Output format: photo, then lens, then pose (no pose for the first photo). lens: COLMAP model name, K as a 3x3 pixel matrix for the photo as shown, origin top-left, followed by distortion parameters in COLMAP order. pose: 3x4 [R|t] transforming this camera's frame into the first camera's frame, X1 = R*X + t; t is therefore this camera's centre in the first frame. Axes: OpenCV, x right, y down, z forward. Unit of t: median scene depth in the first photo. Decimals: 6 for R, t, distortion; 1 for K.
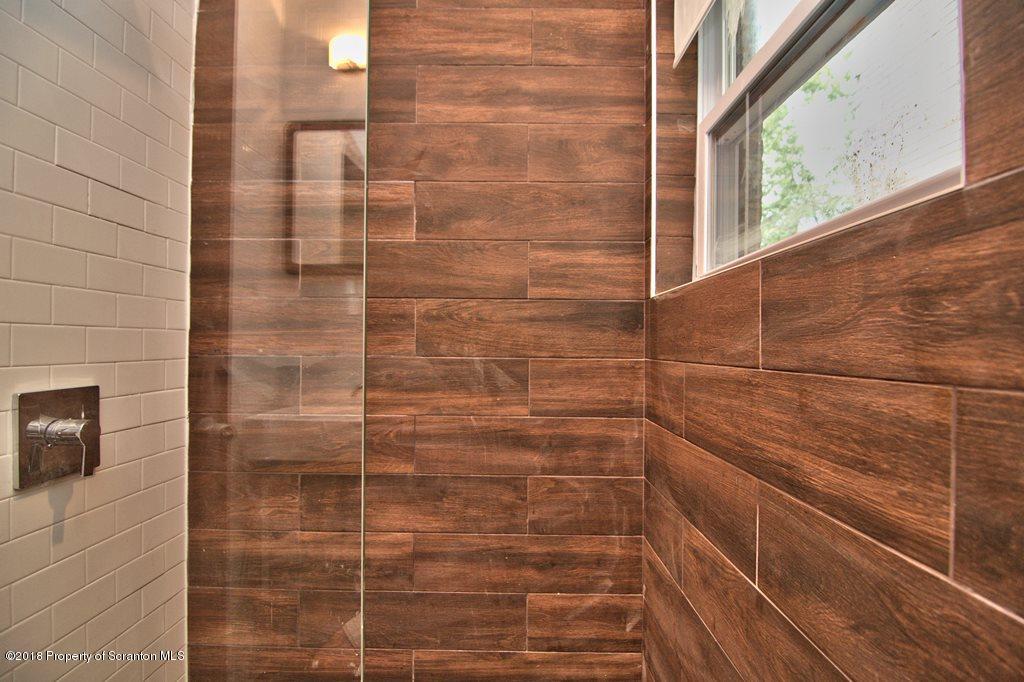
lens RADIAL K [[484.0, 0, 511.0], [0, 484.0, 344.4], [0, 0, 1]] dist [-0.023056, -0.003448]
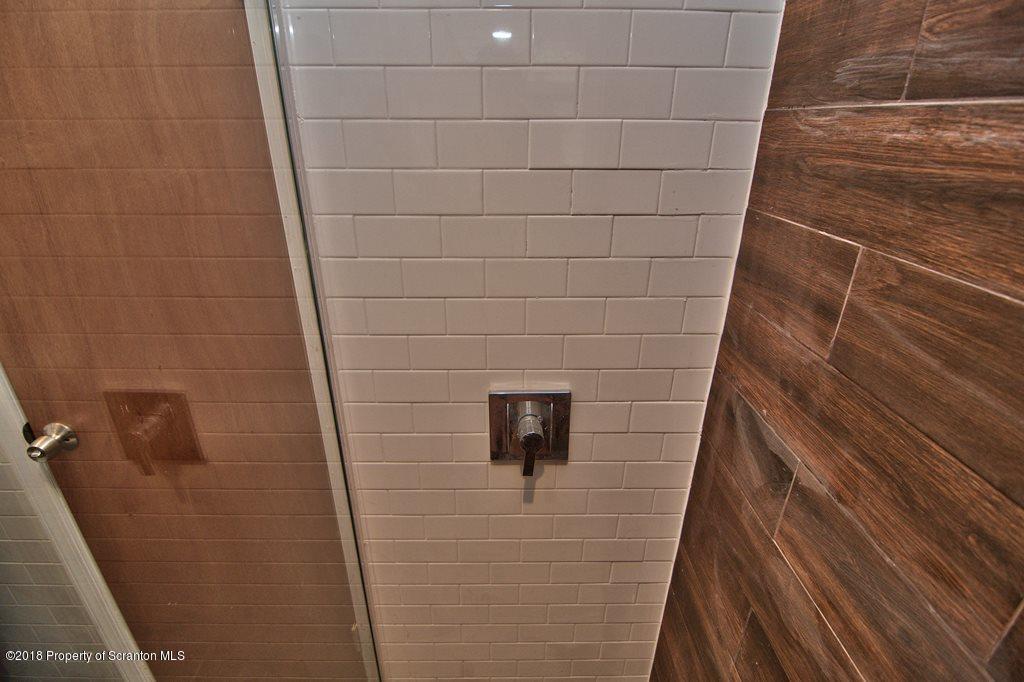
lens RADIAL K [[484.0, 0, 512.4], [0, 484.0, 344.0], [0, 0, 1]] dist [-0.023056, -0.003448]
pose [[0.028539, 0.402367, -0.915034, -0.000715], [-0.001558, 0.915423, 0.402489, -0.448062], [0.999591, -0.010061, 0.026752, 0.942245]]
